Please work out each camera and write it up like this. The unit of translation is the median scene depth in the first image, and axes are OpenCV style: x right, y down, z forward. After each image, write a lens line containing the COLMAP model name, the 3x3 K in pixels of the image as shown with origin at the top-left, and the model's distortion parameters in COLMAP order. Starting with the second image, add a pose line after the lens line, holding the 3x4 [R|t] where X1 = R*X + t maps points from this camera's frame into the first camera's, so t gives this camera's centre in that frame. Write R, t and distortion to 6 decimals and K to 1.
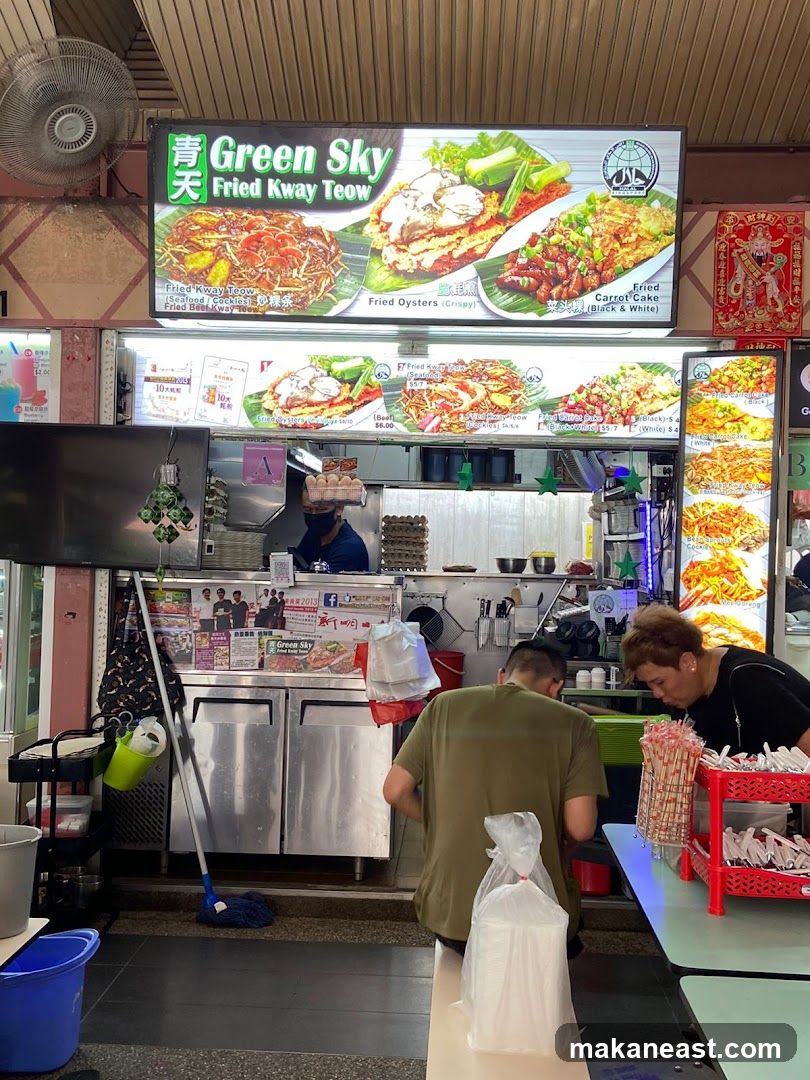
lens RADIAL K [[1153.8, 0, 408.6], [0, 1153.8, 527.0], [0, 0, 1]] dist [0.105980, -0.015033]
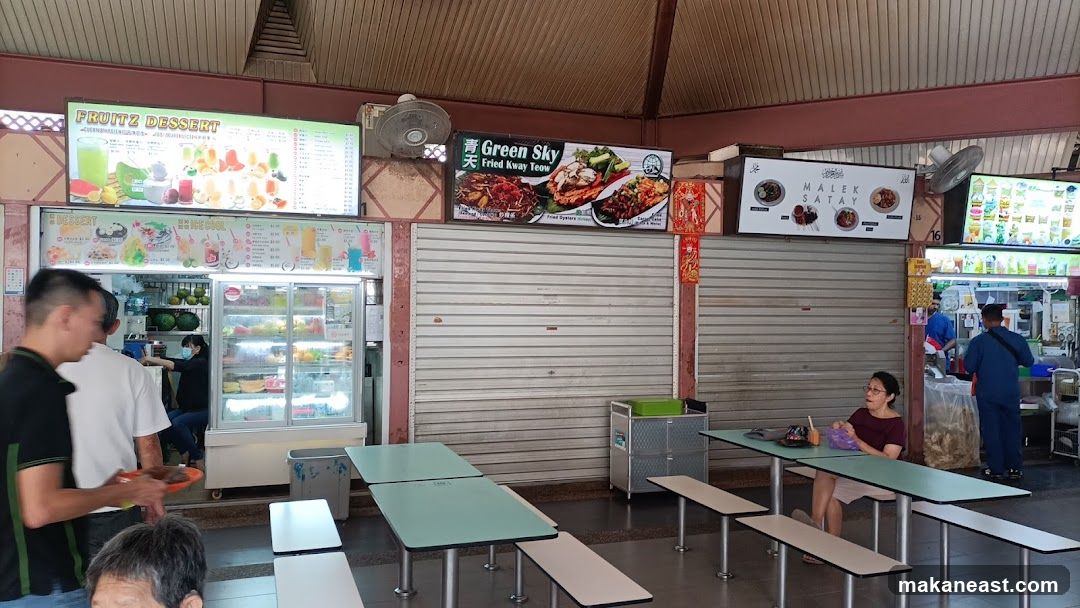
lens RADIAL K [[794.0, 0, 540.0], [0, 794.0, 304.0], [0, 0, 1]] dist [0.119152, 0.000231]
pose [[0.924898, -0.013134, 0.379989, -0.635883], [0.004210, 0.999696, 0.024309, -0.064359], [-0.380193, -0.020883, 0.924671, -0.417747]]
